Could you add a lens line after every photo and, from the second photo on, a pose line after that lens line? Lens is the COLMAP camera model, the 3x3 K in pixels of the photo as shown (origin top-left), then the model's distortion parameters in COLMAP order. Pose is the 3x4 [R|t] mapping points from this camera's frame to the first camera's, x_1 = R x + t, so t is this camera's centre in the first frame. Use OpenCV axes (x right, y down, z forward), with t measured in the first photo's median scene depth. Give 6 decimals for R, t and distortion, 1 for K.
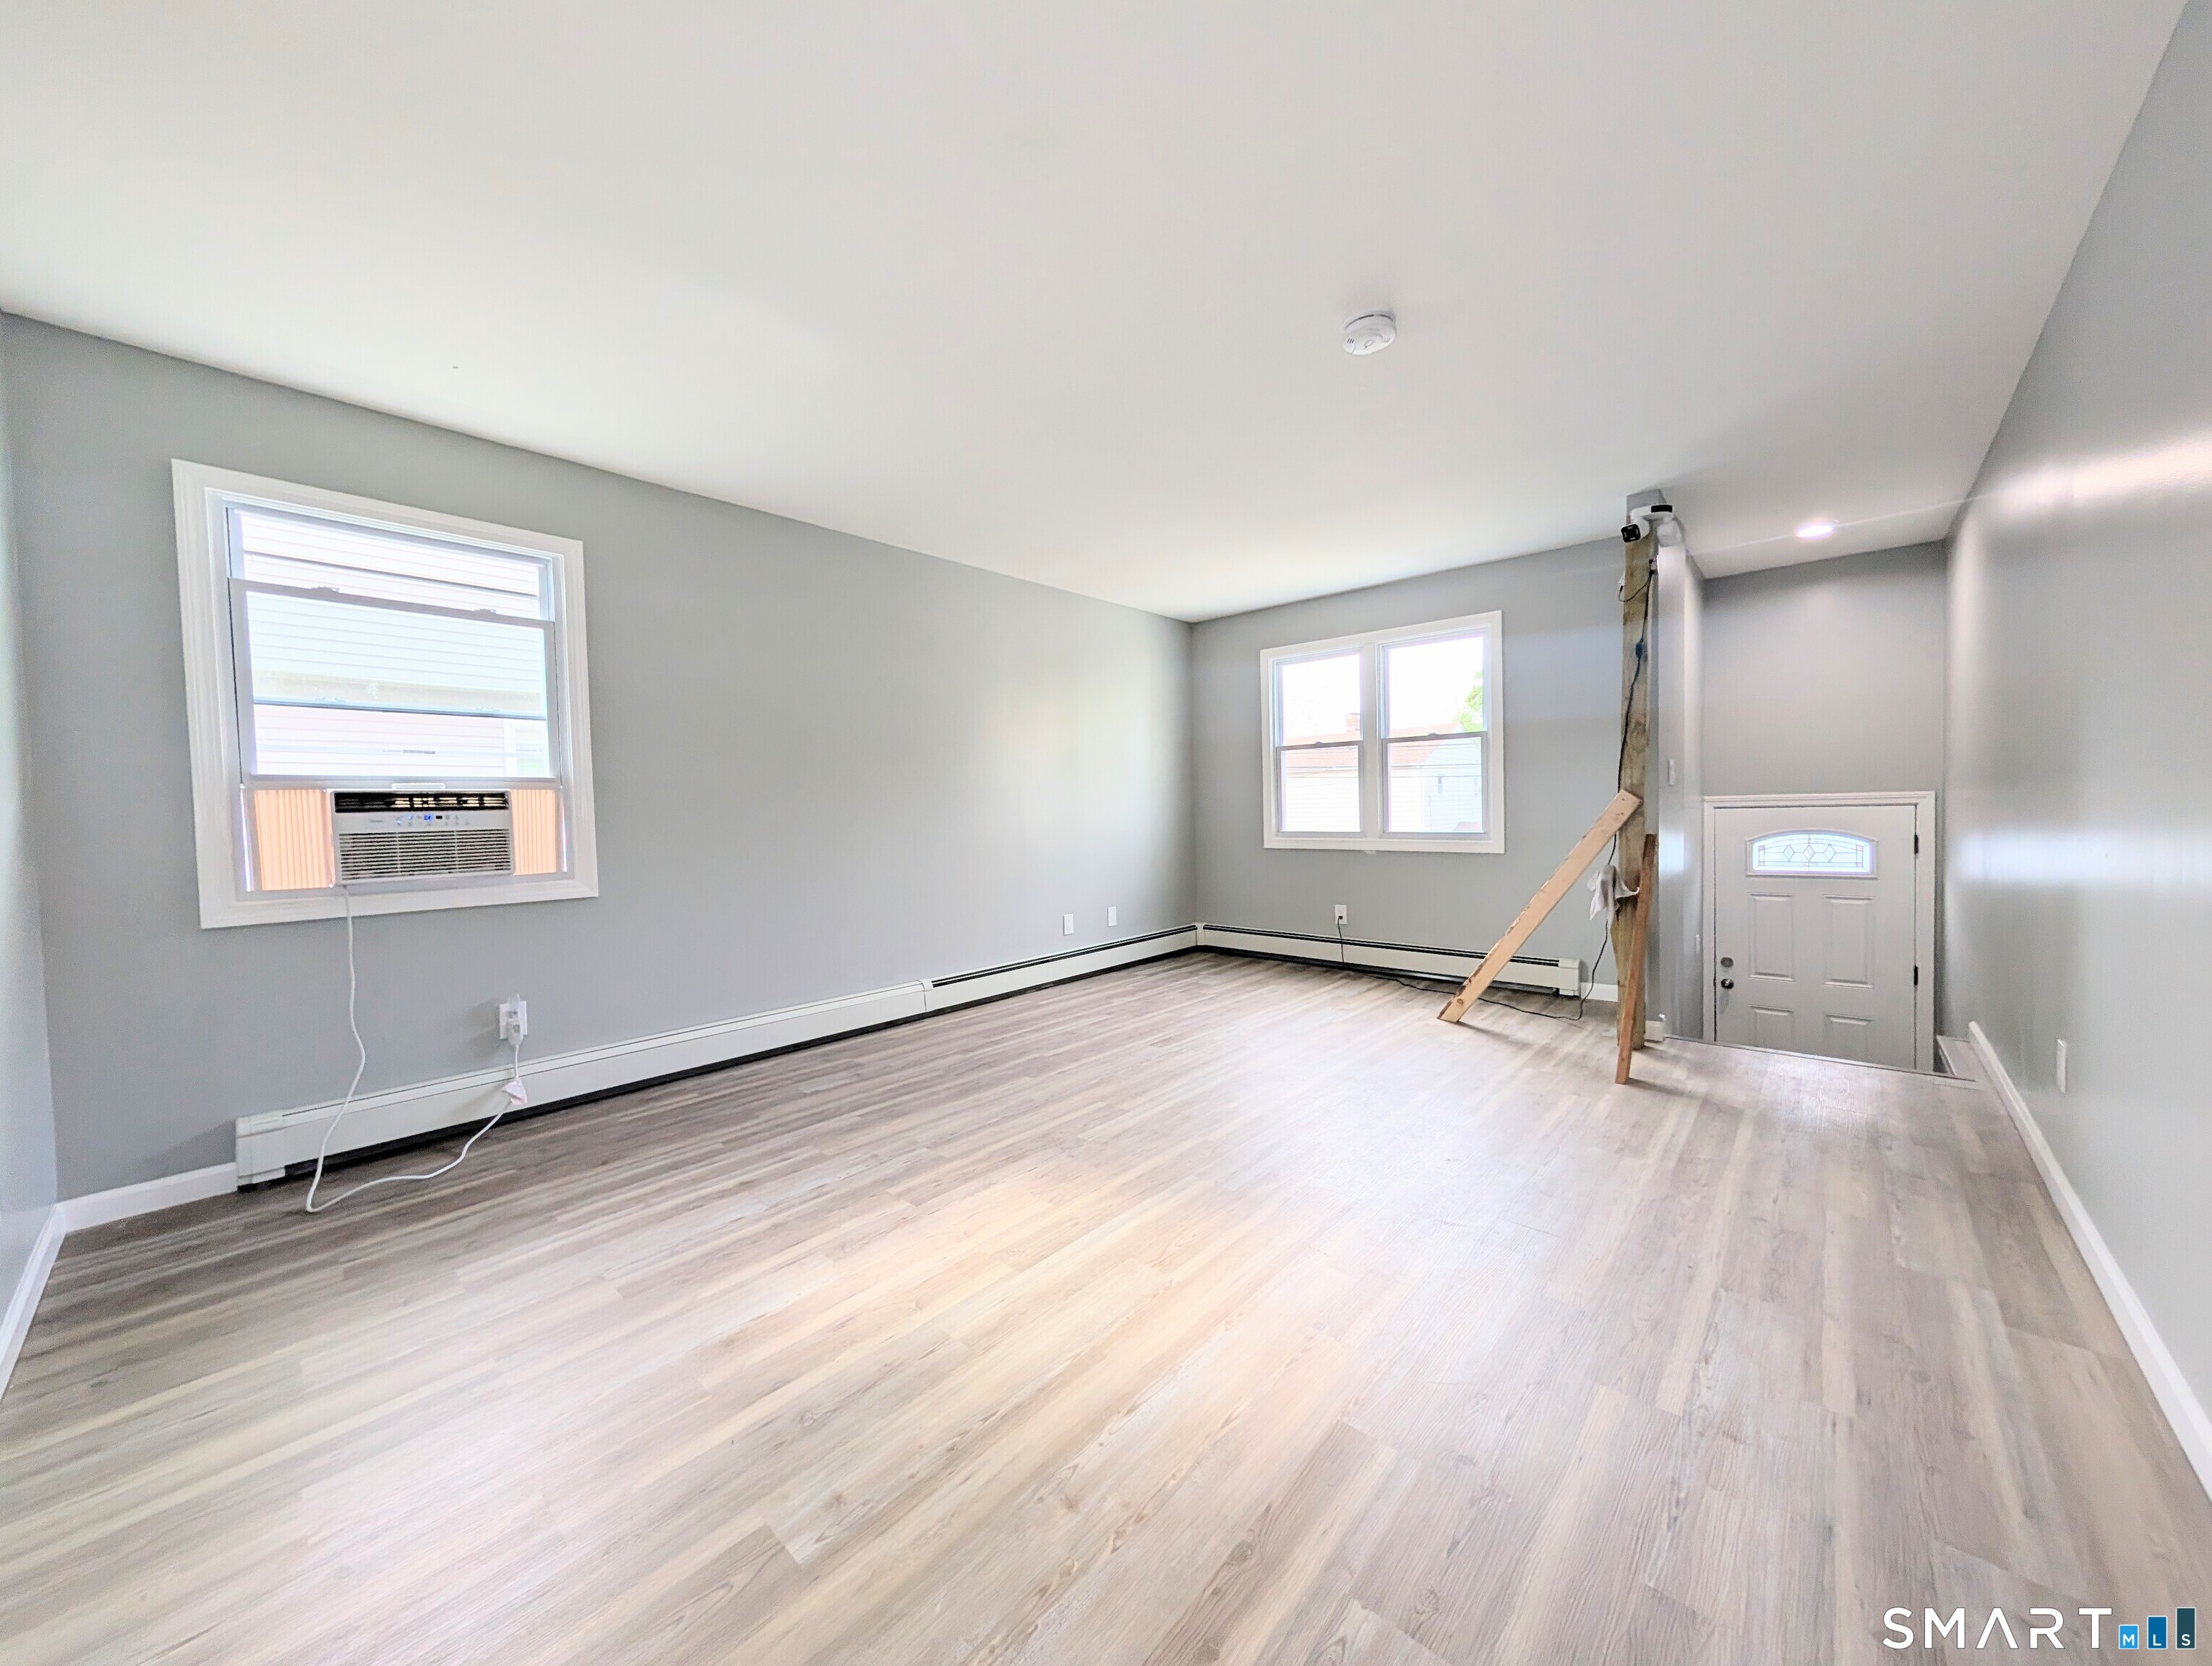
lens RADIAL K [[803.3, 0, 1107.7], [0, 803.3, 833.3], [0, 0, 1]] dist [0.001066, 0.000095]
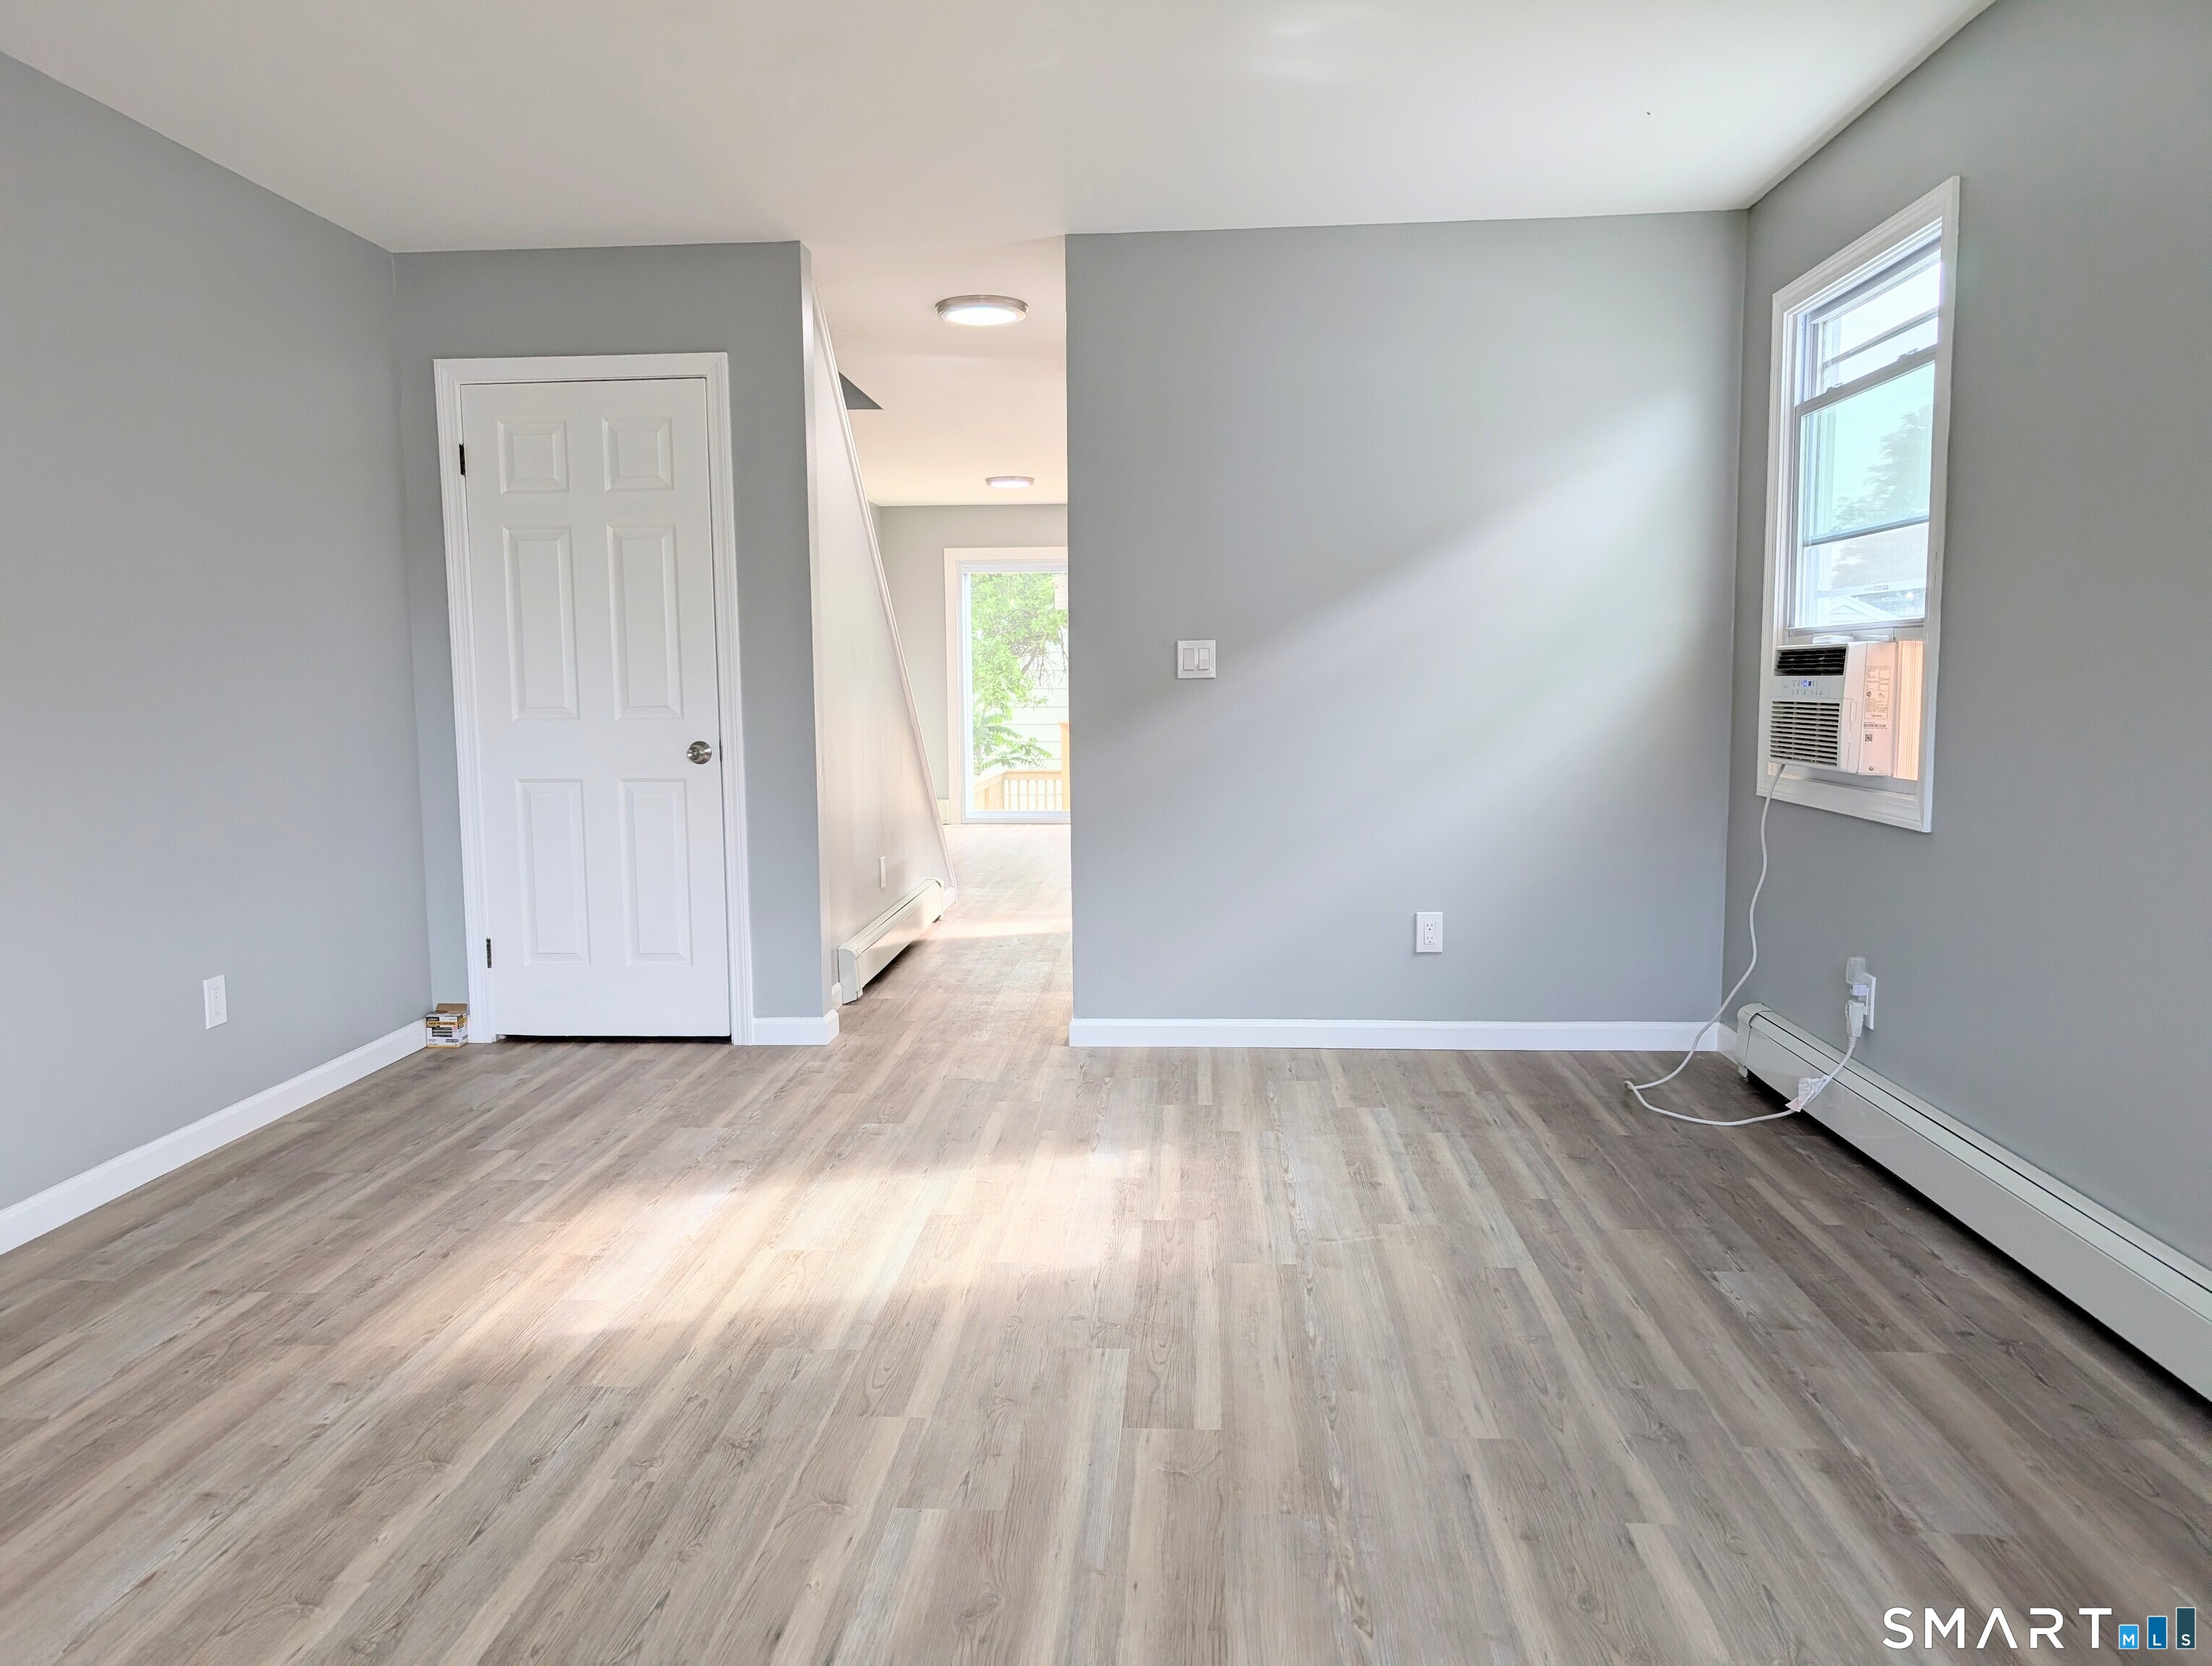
lens RADIAL K [[1592.6, 0, 1100.3], [0, 1592.6, 859.4], [0, 0, 1]] dist [0.039227, -0.037410]
pose [[-0.784338, 0.099057, -0.612374, 0.530211], [0.006191, 0.988369, 0.151948, -0.081084], [0.620303, 0.115388, -0.775829, 1.625075]]
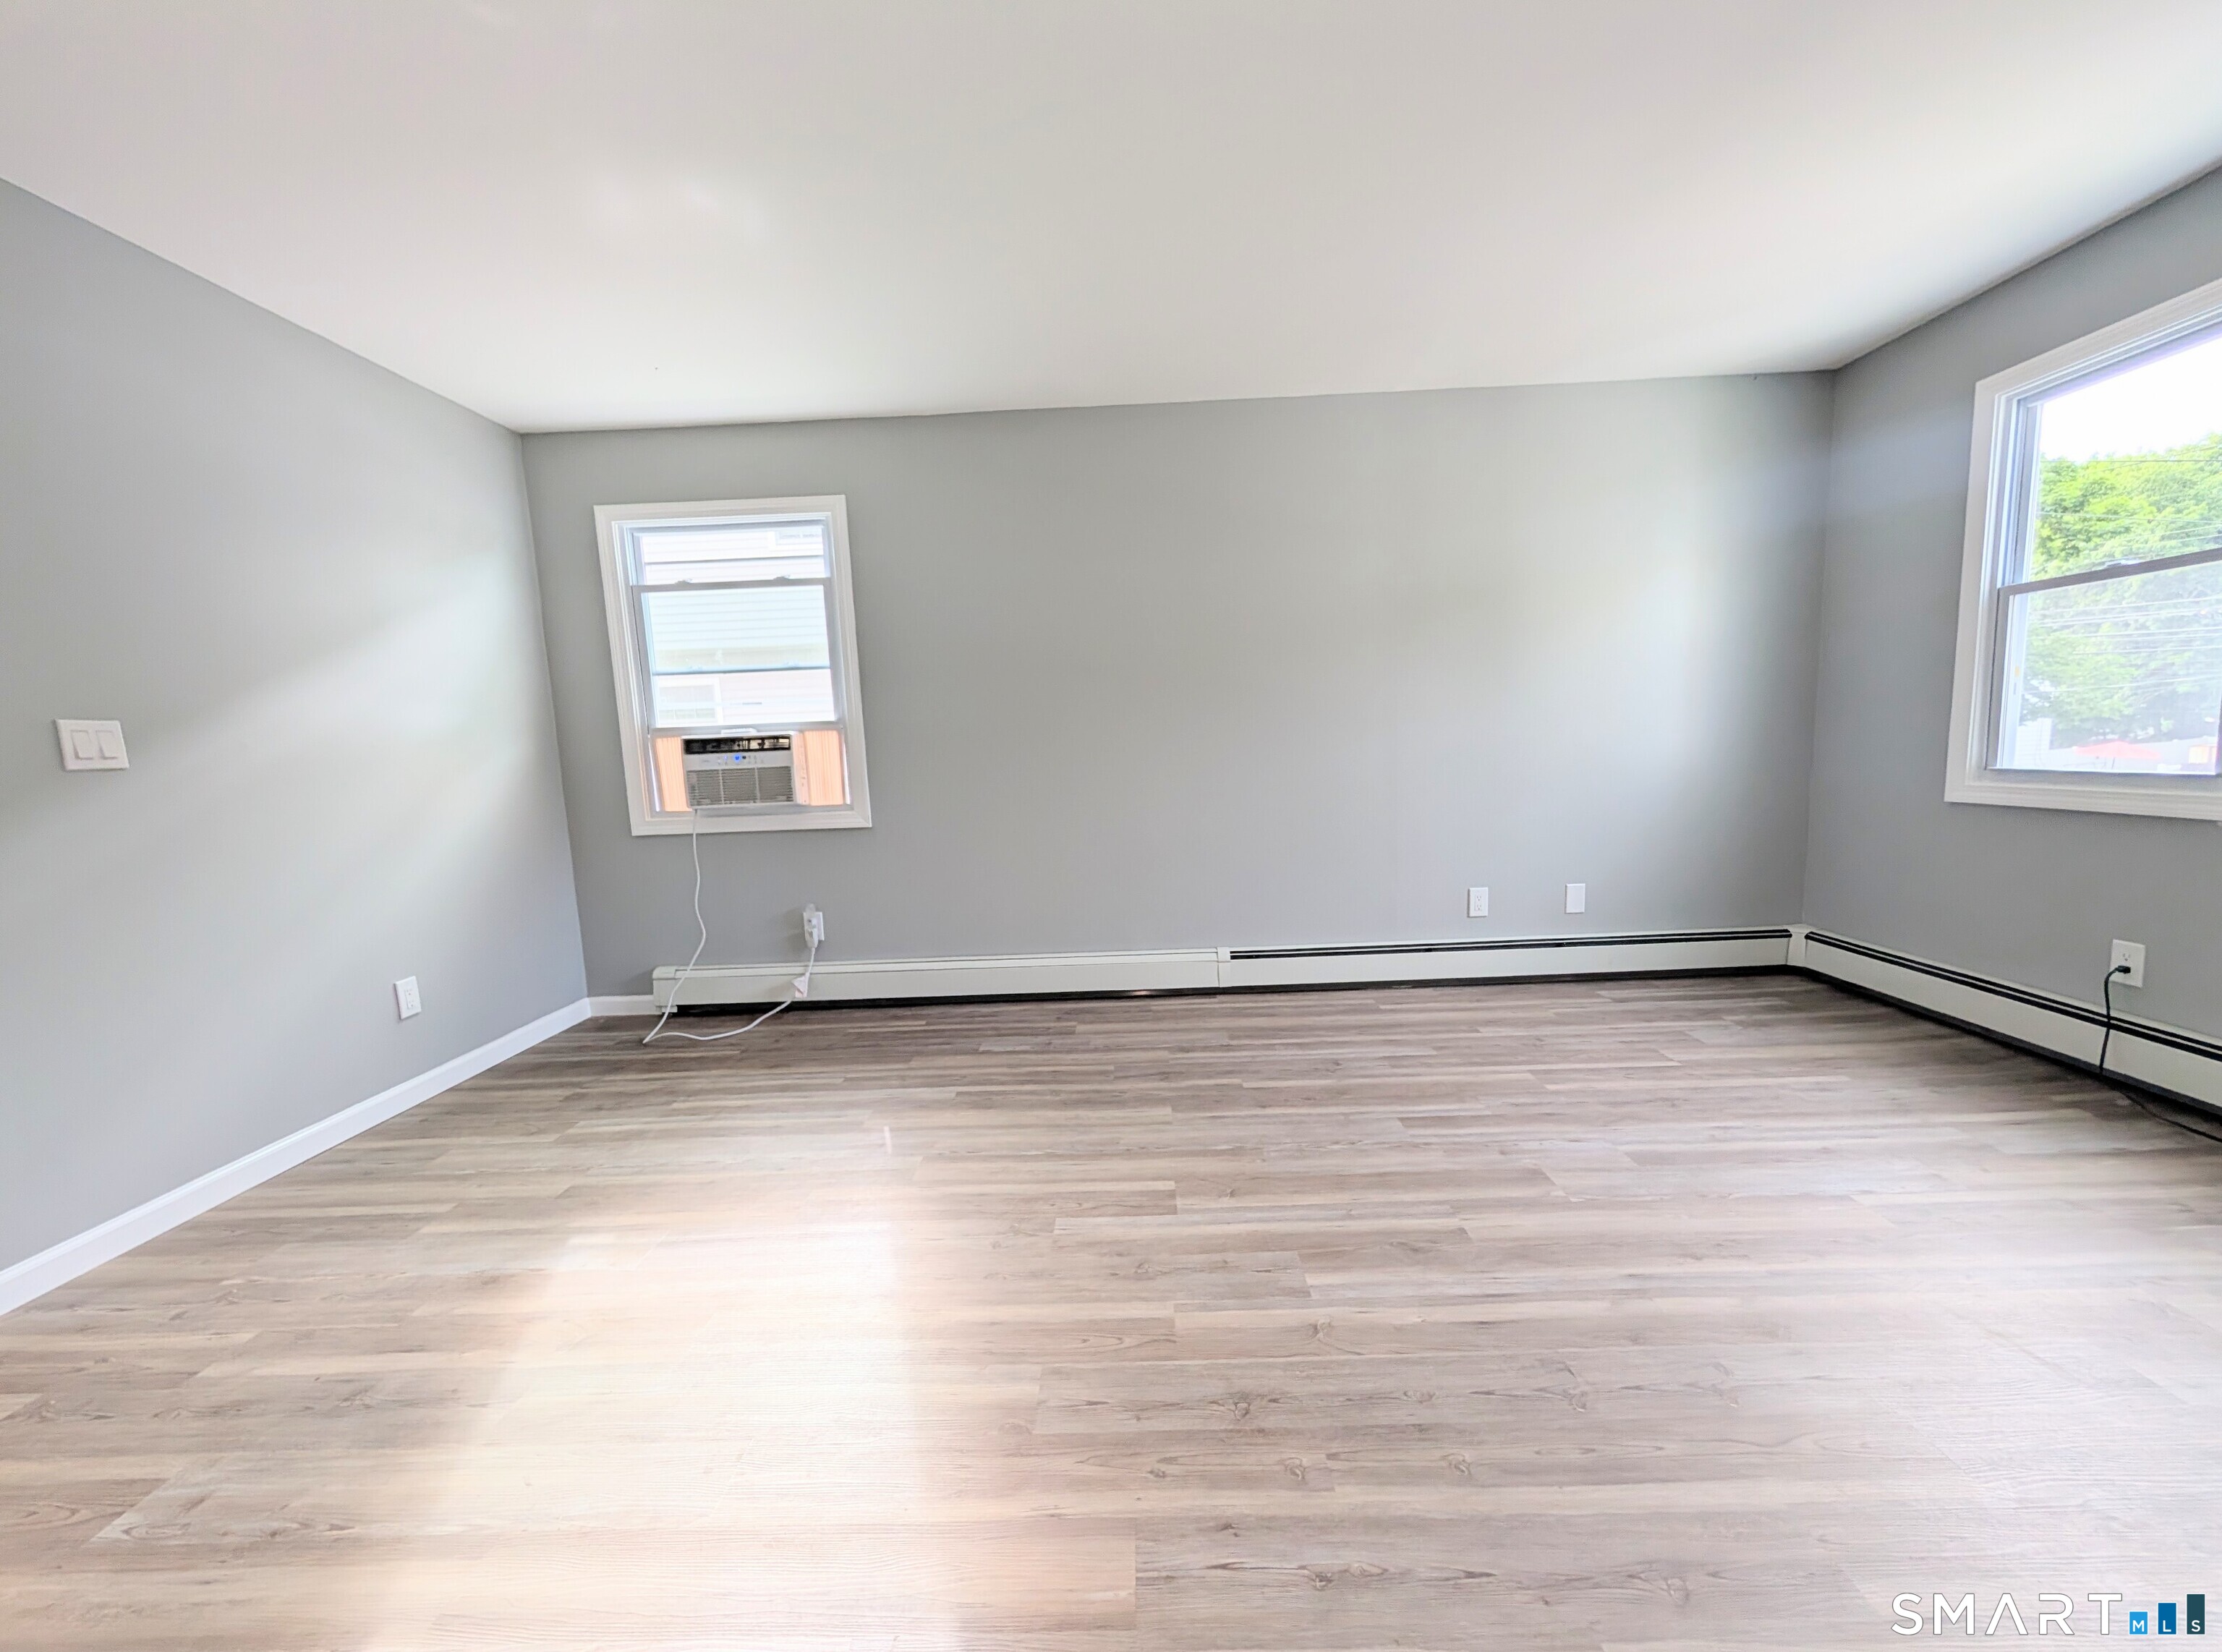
lens RADIAL K [[826.1, 0, 1123.1], [0, 826.1, 845.0], [0, 0, 1]] dist [-0.000349, -0.000049]
pose [[0.661450, 0.084663, -0.745195, 0.475253], [0.002406, 0.993363, 0.114993, -0.028611], [0.749985, -0.077855, 0.656857, 0.554025]]
